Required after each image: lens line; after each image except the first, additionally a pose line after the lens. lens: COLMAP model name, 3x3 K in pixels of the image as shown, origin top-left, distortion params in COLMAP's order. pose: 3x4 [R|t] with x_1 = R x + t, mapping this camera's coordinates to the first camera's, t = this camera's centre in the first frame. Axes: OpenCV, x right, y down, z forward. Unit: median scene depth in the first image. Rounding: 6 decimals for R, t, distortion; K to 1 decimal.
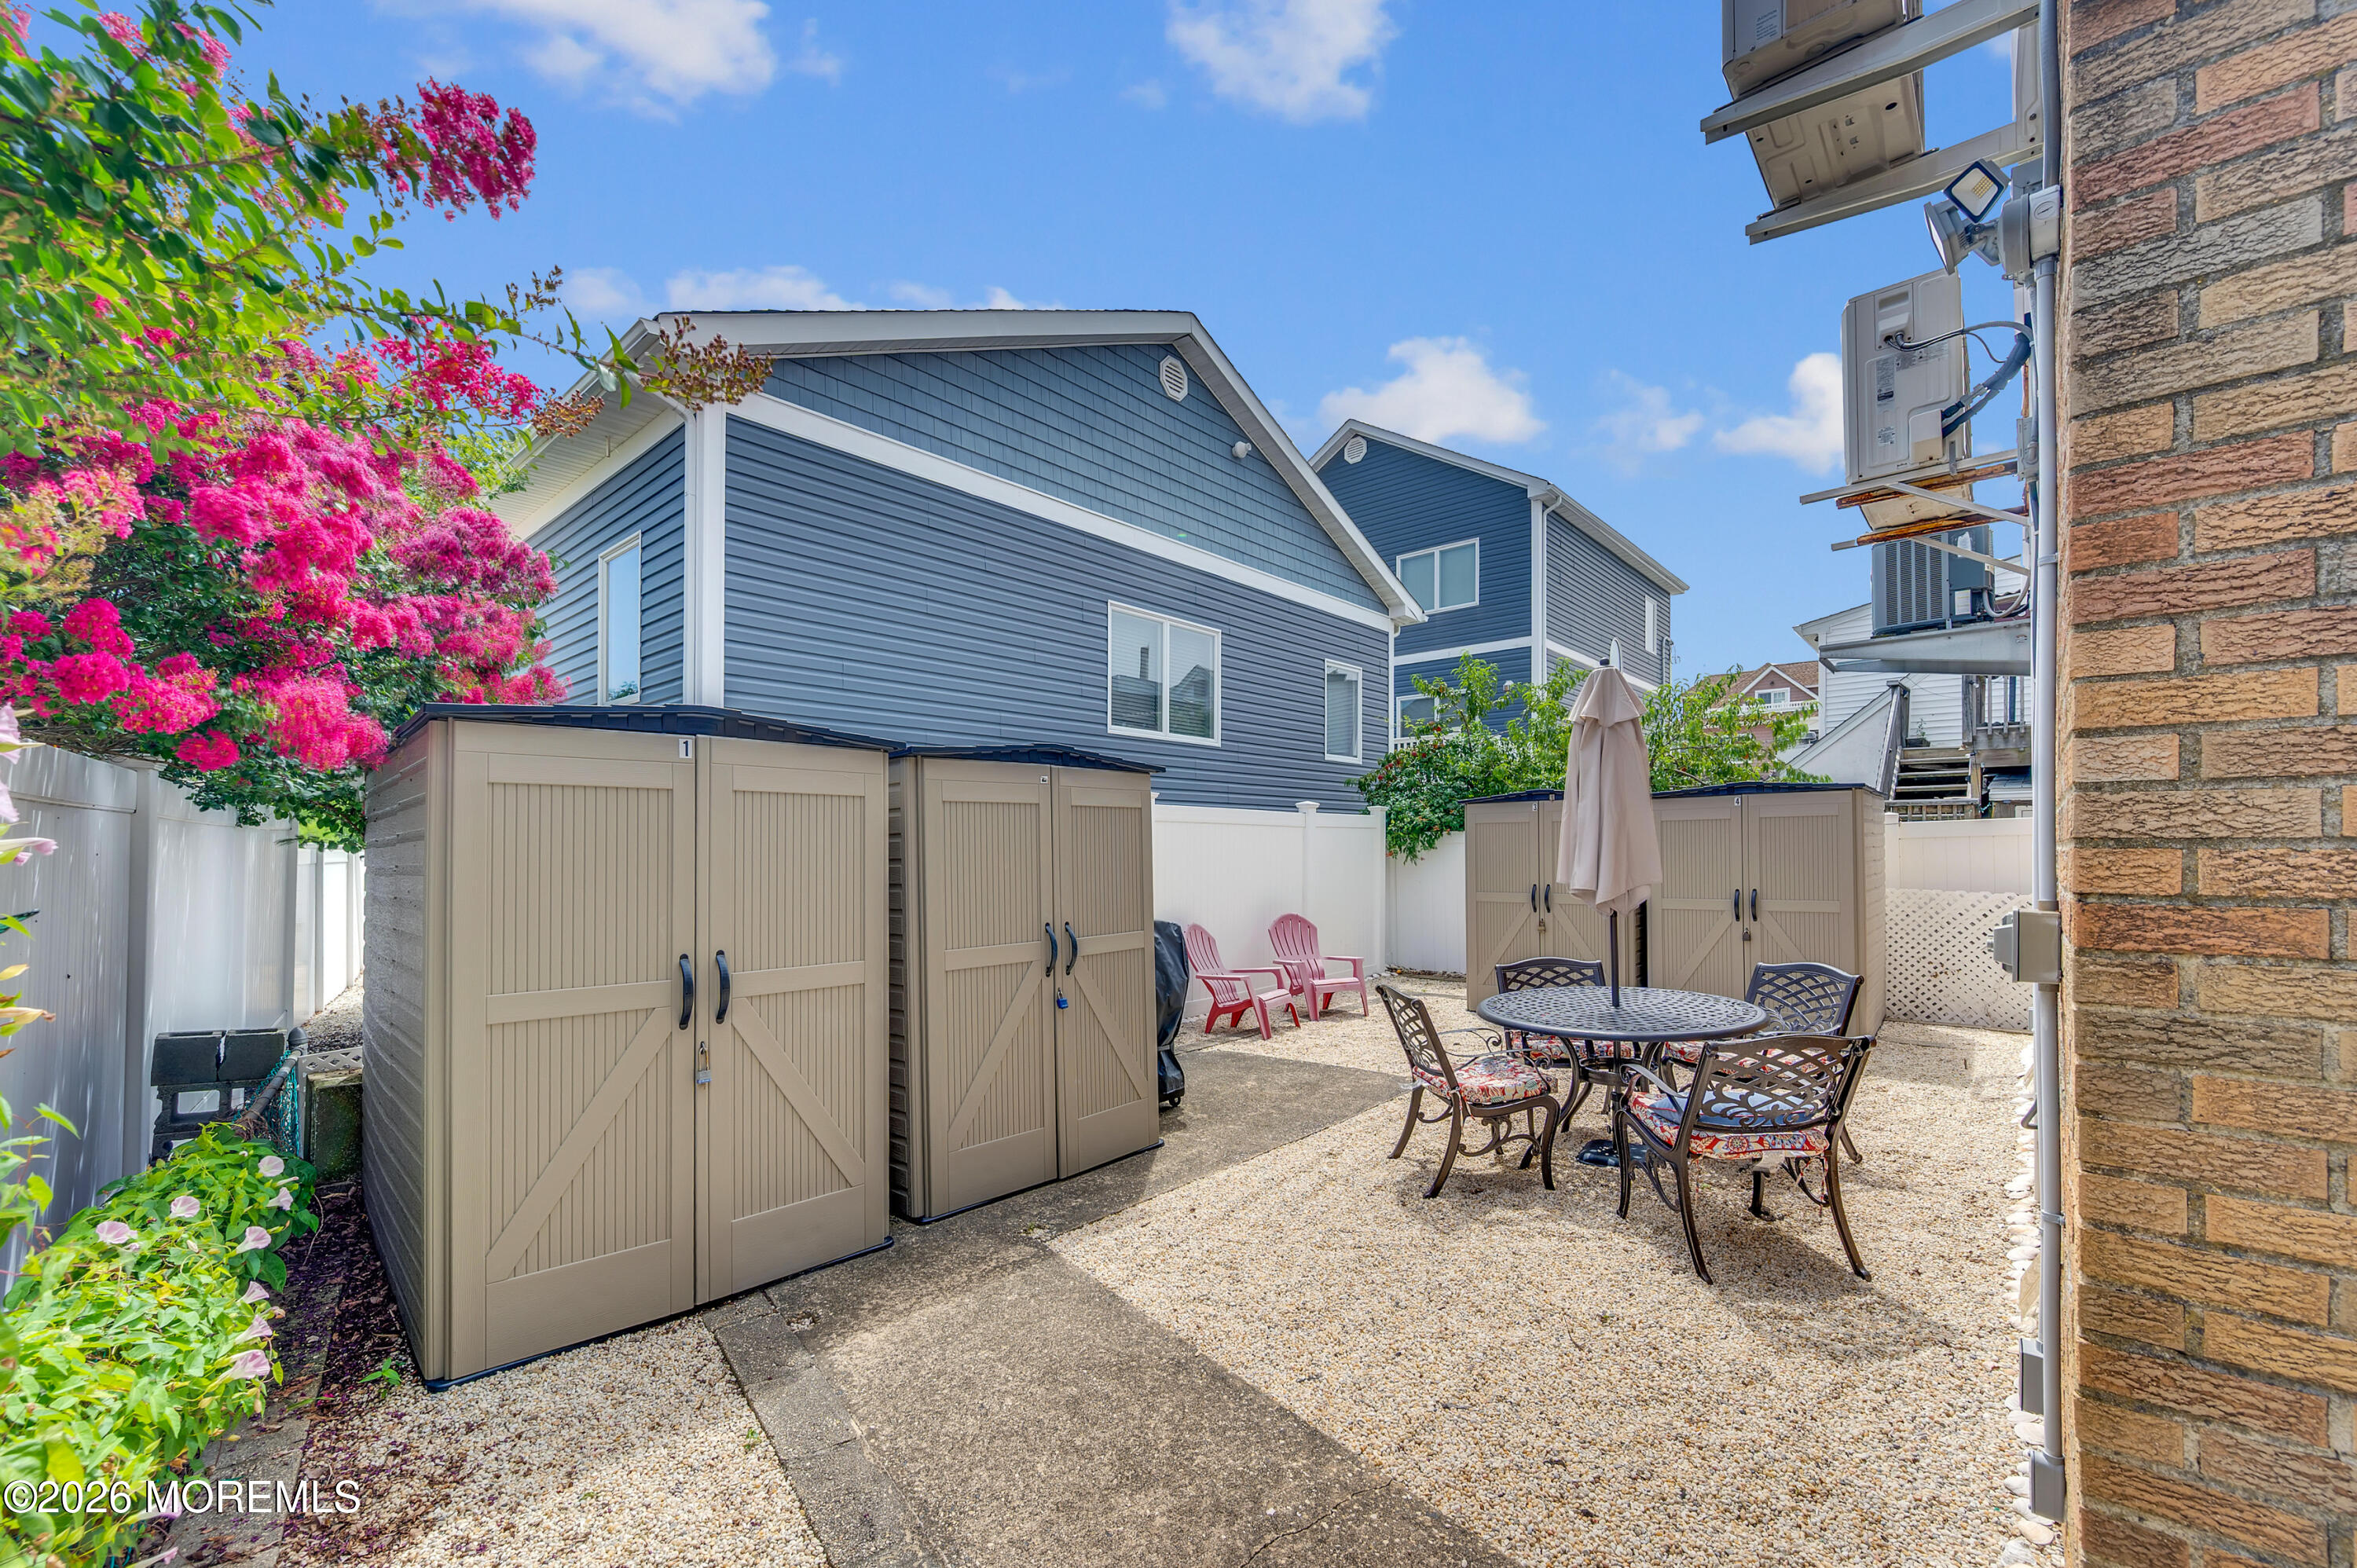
lens RADIAL K [[944.7, 0, 1173.7], [0, 944.7, 845.5], [0, 0, 1]] dist [-0.000929, -0.000268]
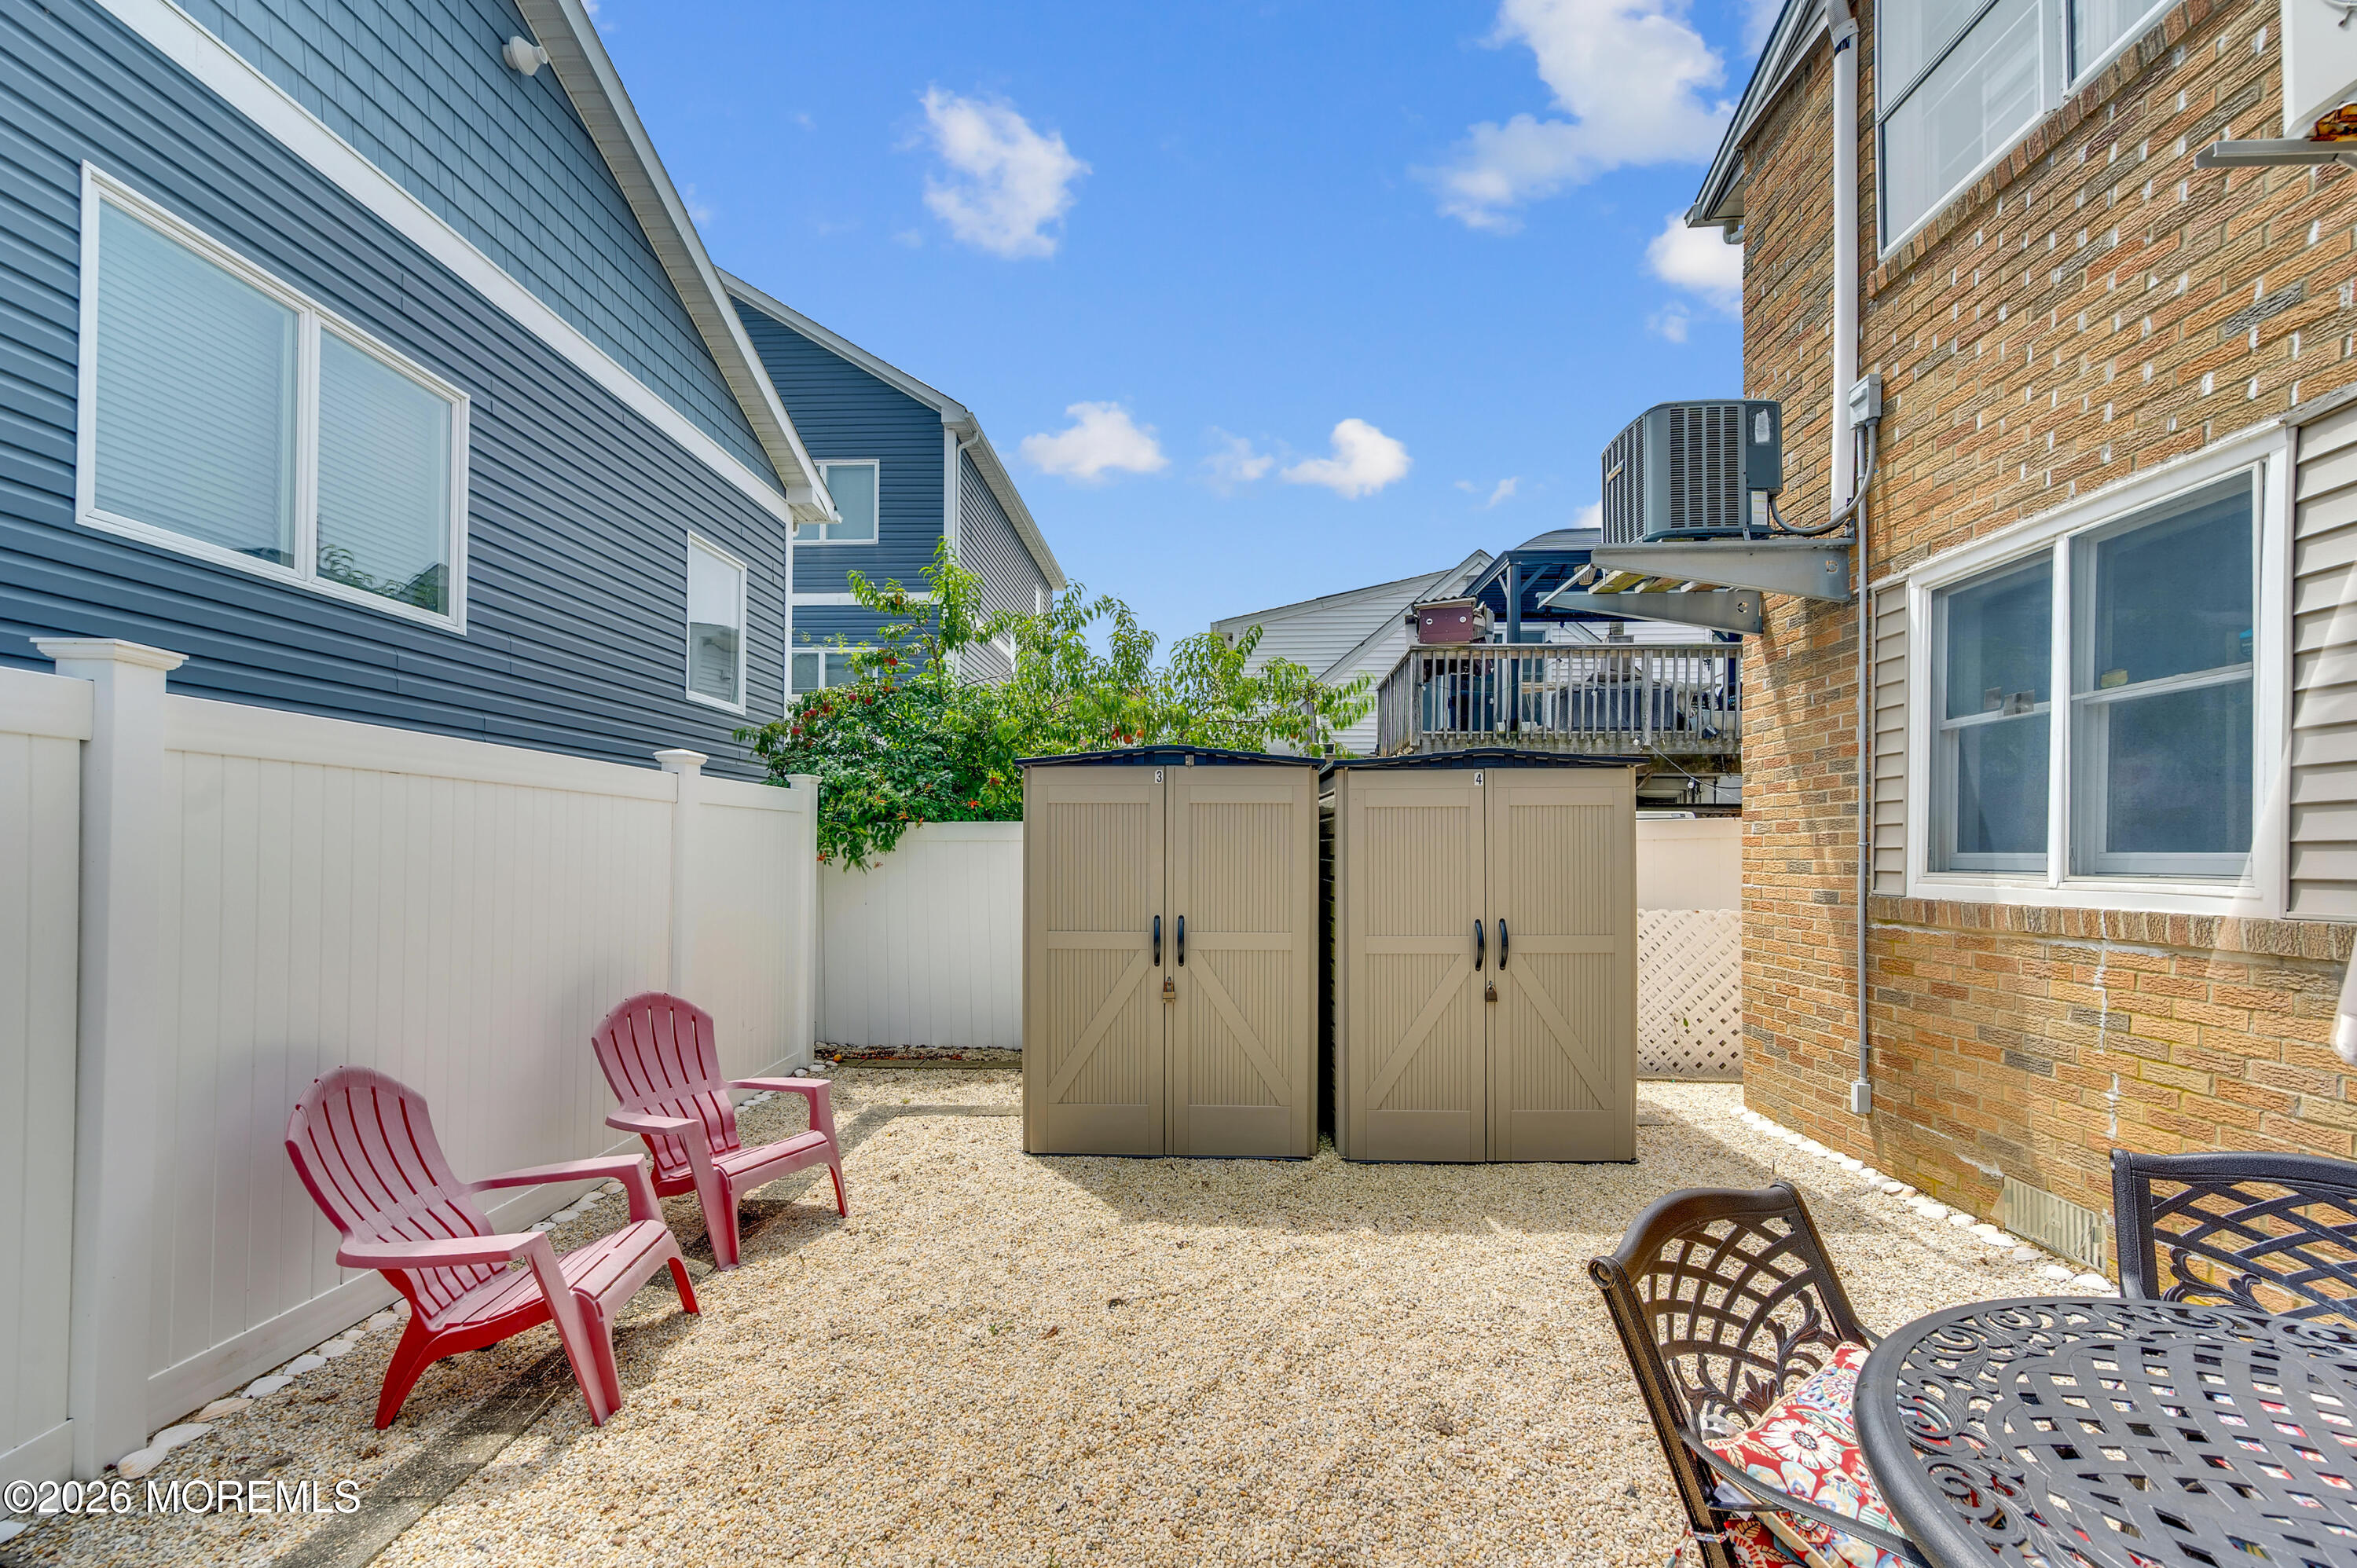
lens RADIAL K [[944.7, 0, 1169.0], [0, 944.7, 850.3], [0, 0, 1]] dist [-0.000929, -0.000268]
pose [[0.778299, 0.008156, 0.627841, 0.028525], [-0.010911, 0.999940, 0.000535, 0.001573], [-0.627799, -0.007266, 0.778341, 0.411570]]
